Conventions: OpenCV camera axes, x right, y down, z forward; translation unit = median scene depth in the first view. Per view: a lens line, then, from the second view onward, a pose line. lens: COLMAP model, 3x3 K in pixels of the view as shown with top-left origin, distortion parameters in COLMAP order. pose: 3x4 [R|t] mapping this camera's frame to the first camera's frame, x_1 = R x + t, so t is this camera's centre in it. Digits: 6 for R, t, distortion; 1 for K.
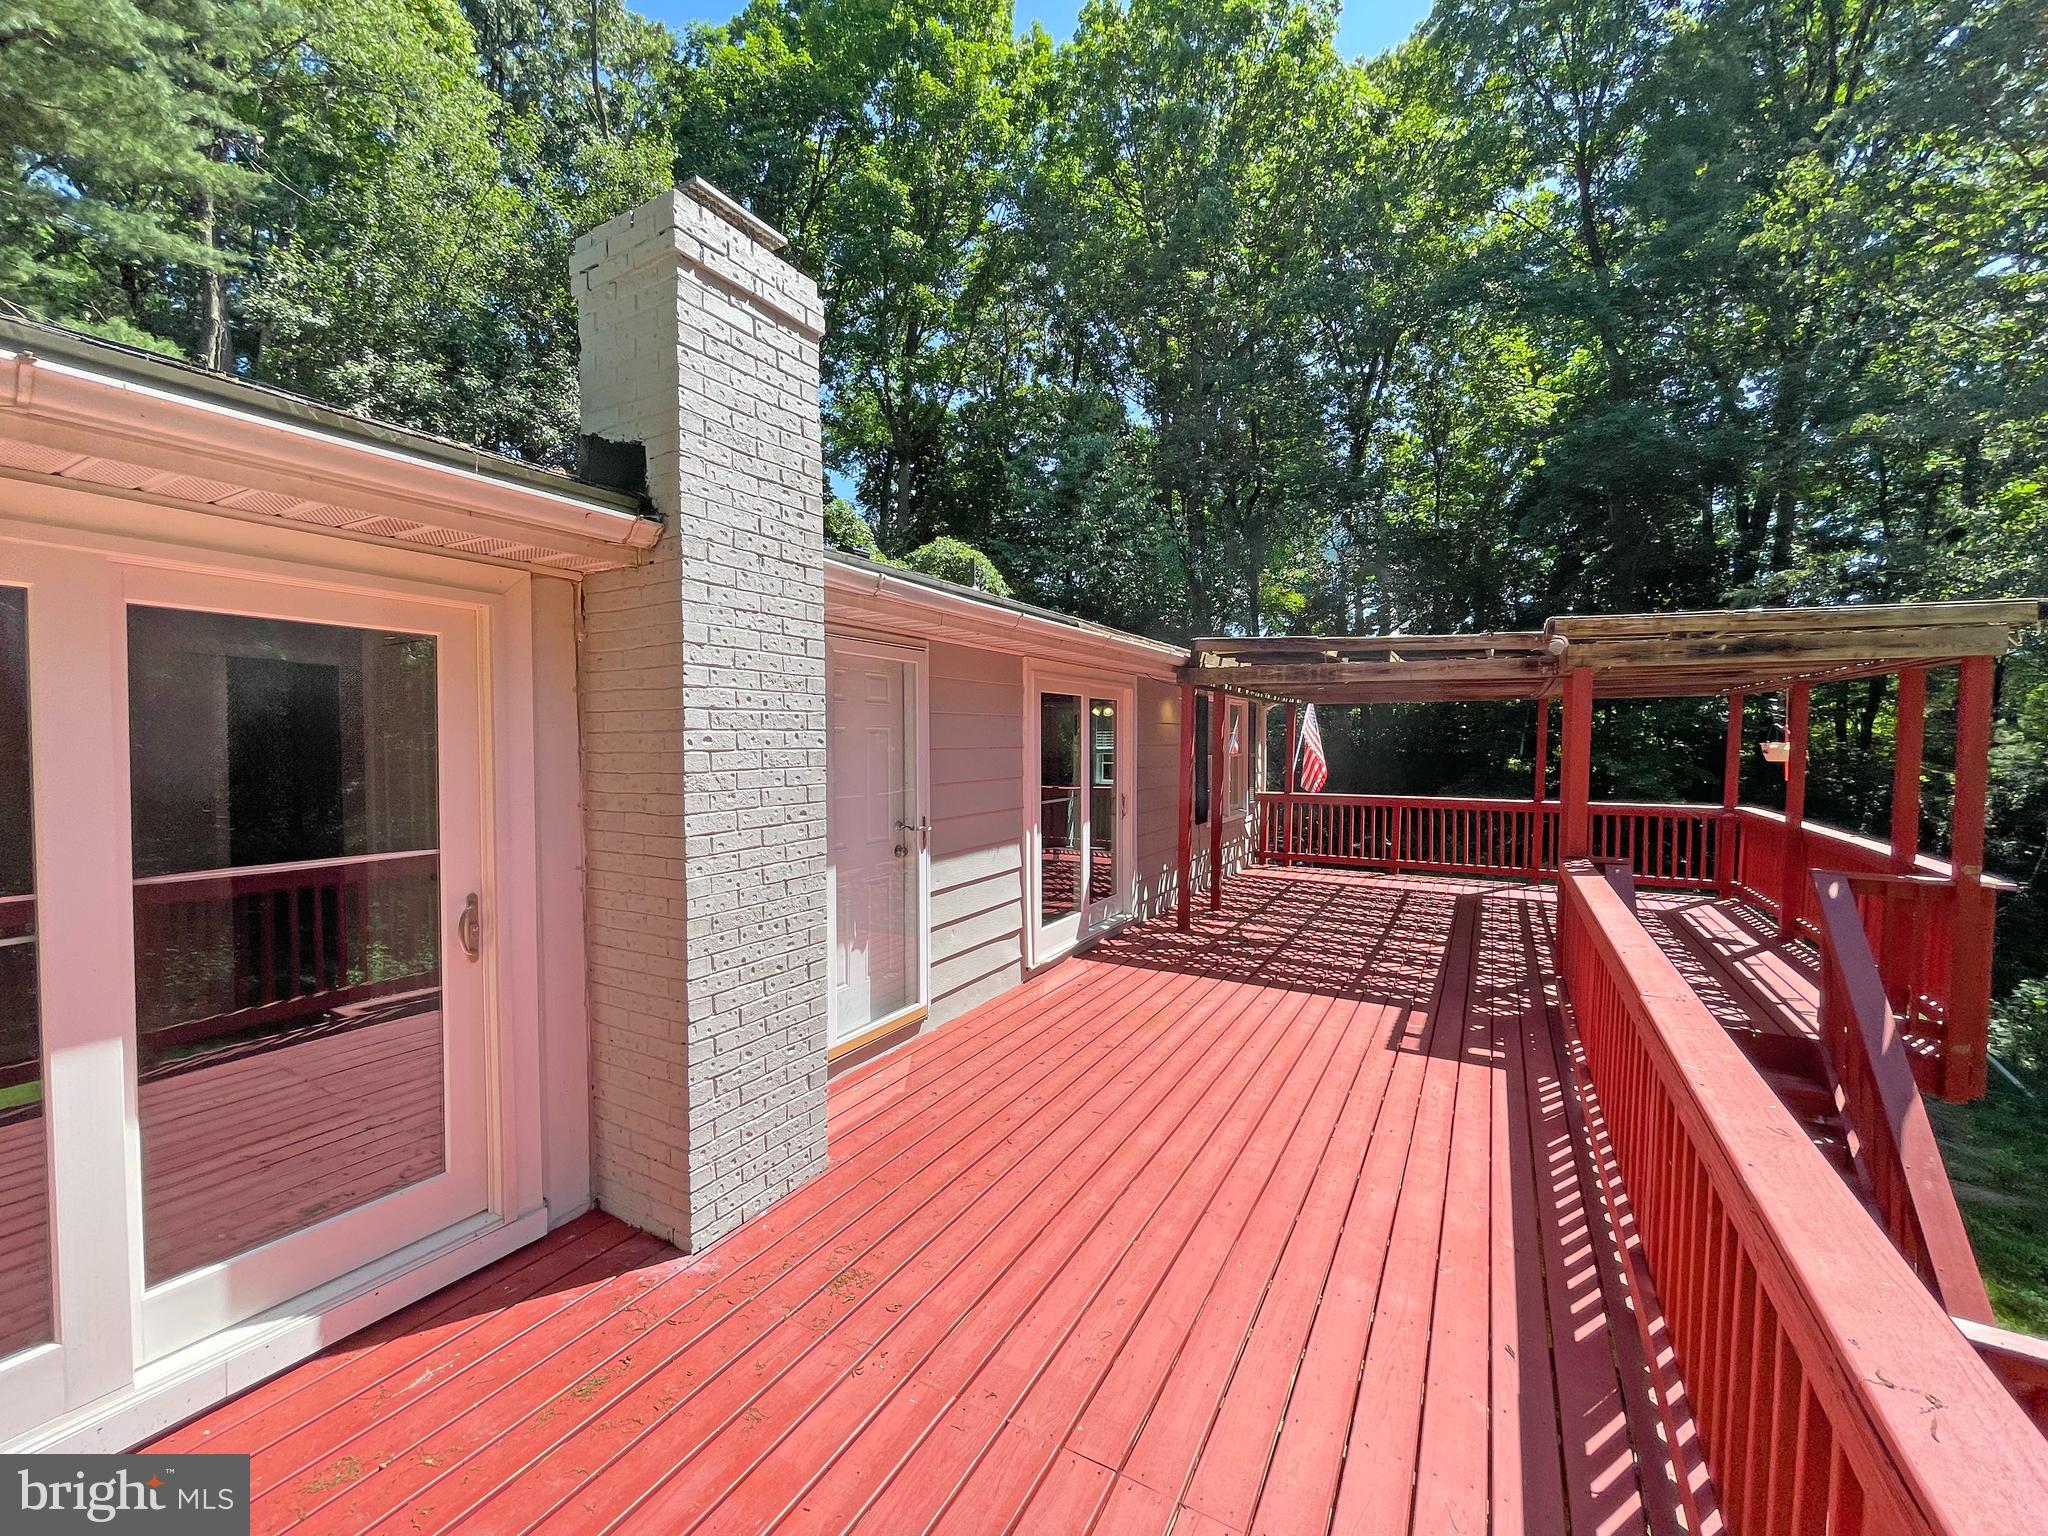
lens RADIAL K [[829.8, 0, 1027.8], [0, 829.8, 767.3], [0, 0, 1]] dist [-0.010761, 0.001036]
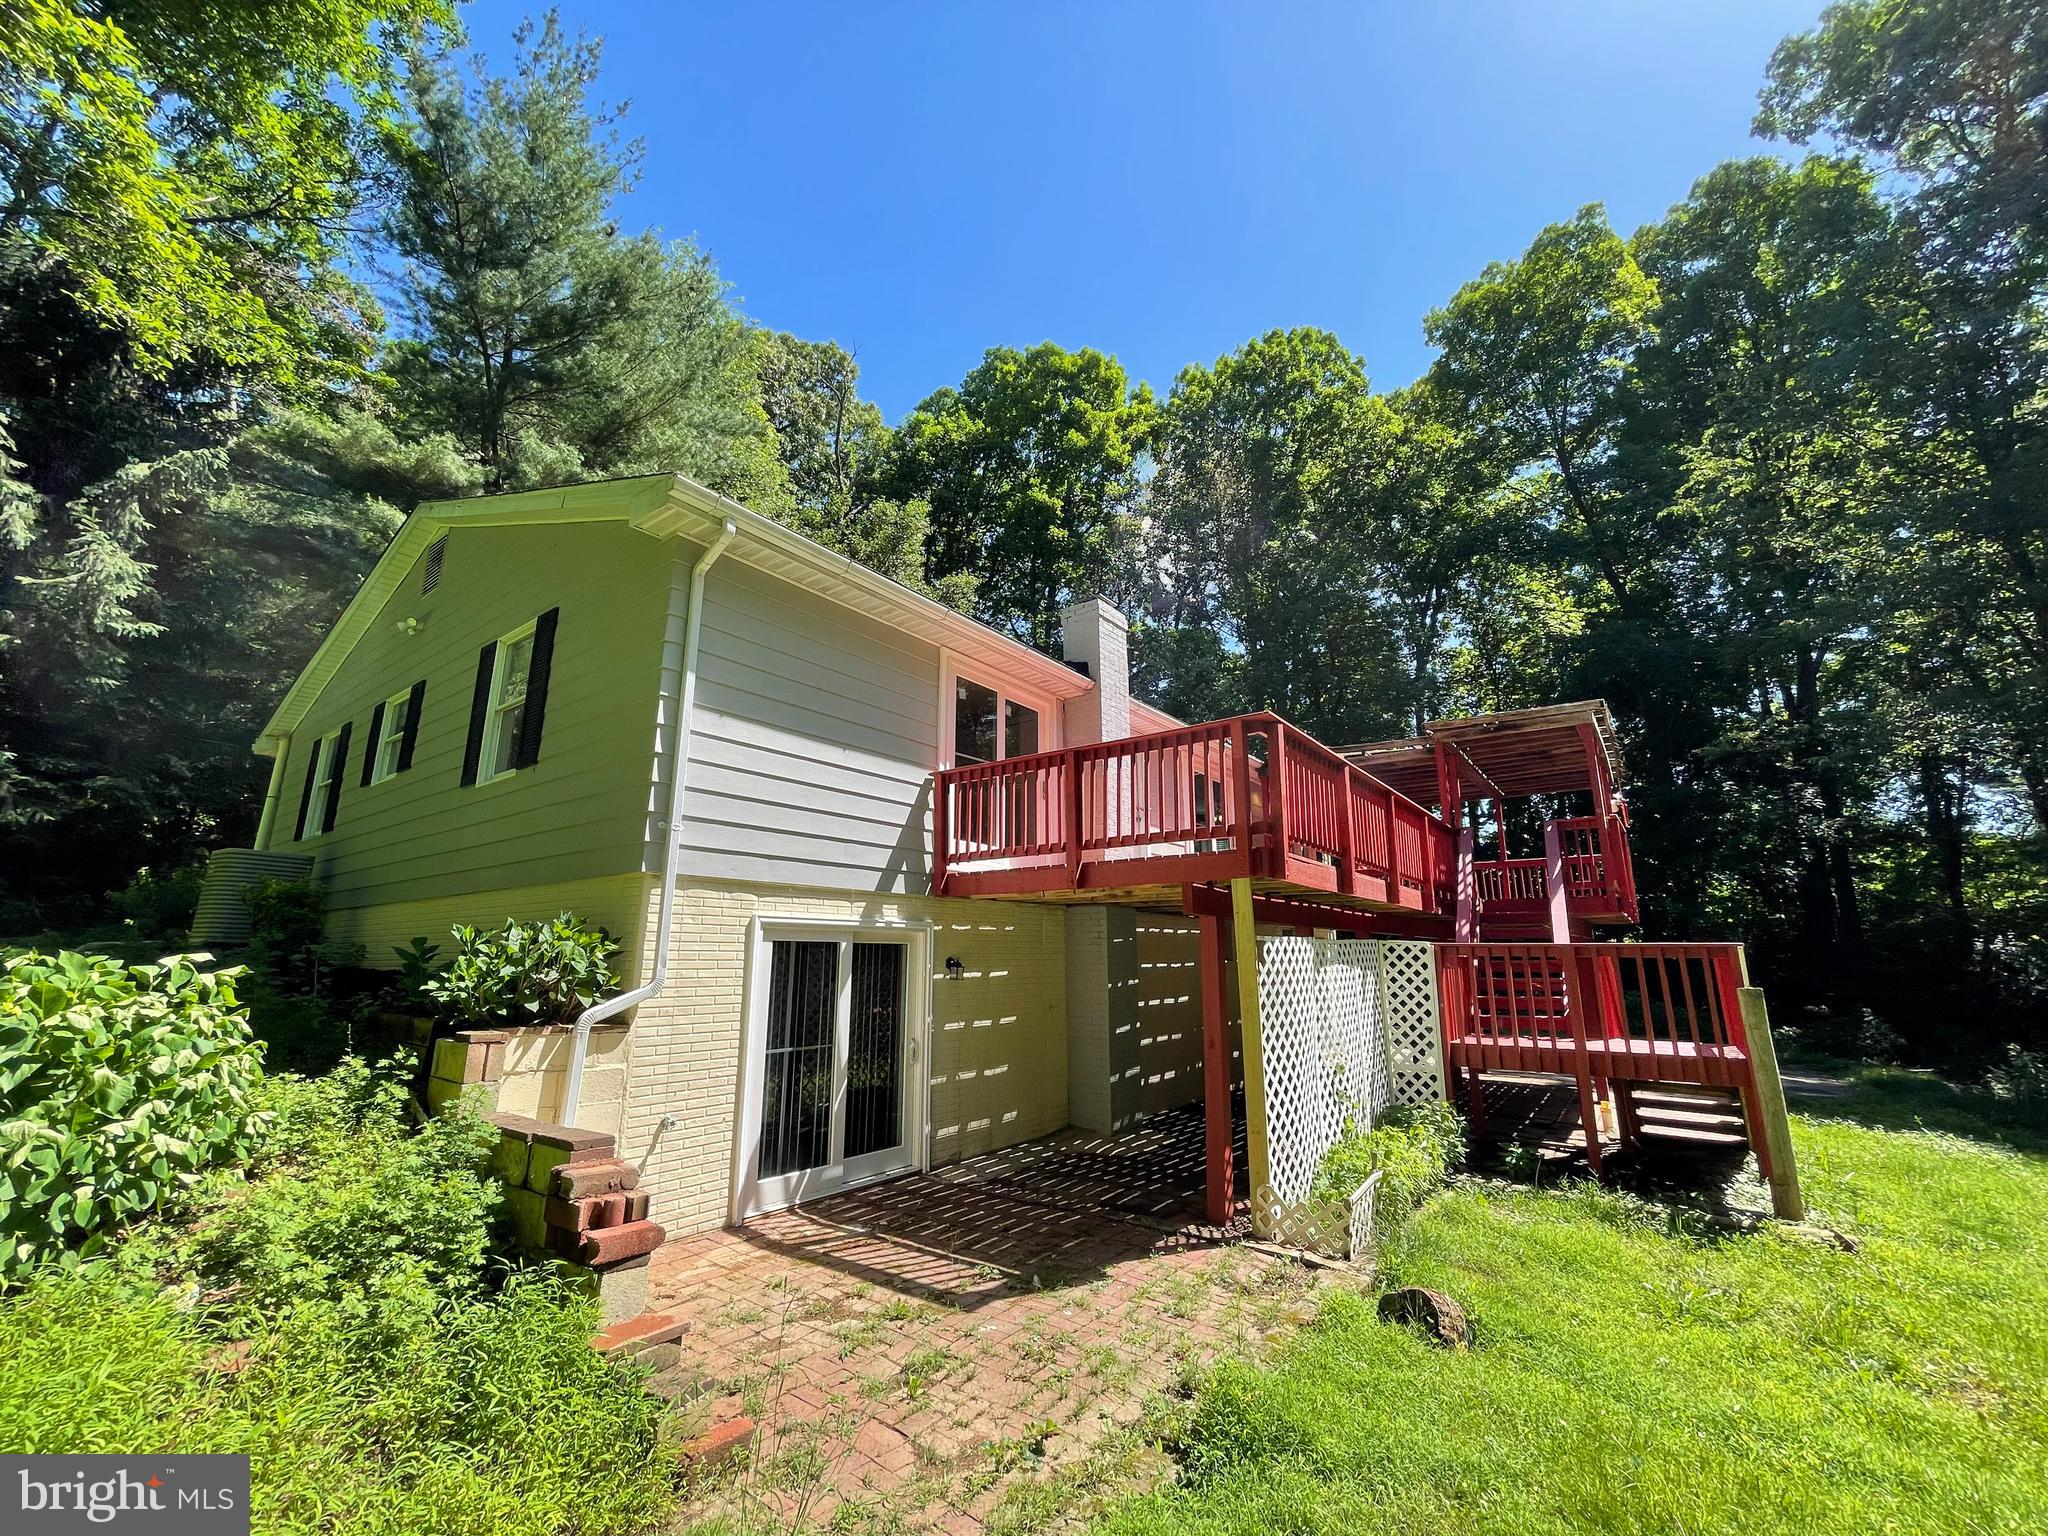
lens RADIAL K [[829.8, 0, 1026.7], [0, 829.8, 767.4], [0, 0, 1]] dist [-0.010761, 0.001036]
pose [[0.991683, -0.020407, -0.127079, -0.027113], [-0.012734, 0.966951, -0.254645, 0.101442], [0.128076, 0.254145, 0.958648, -0.246421]]
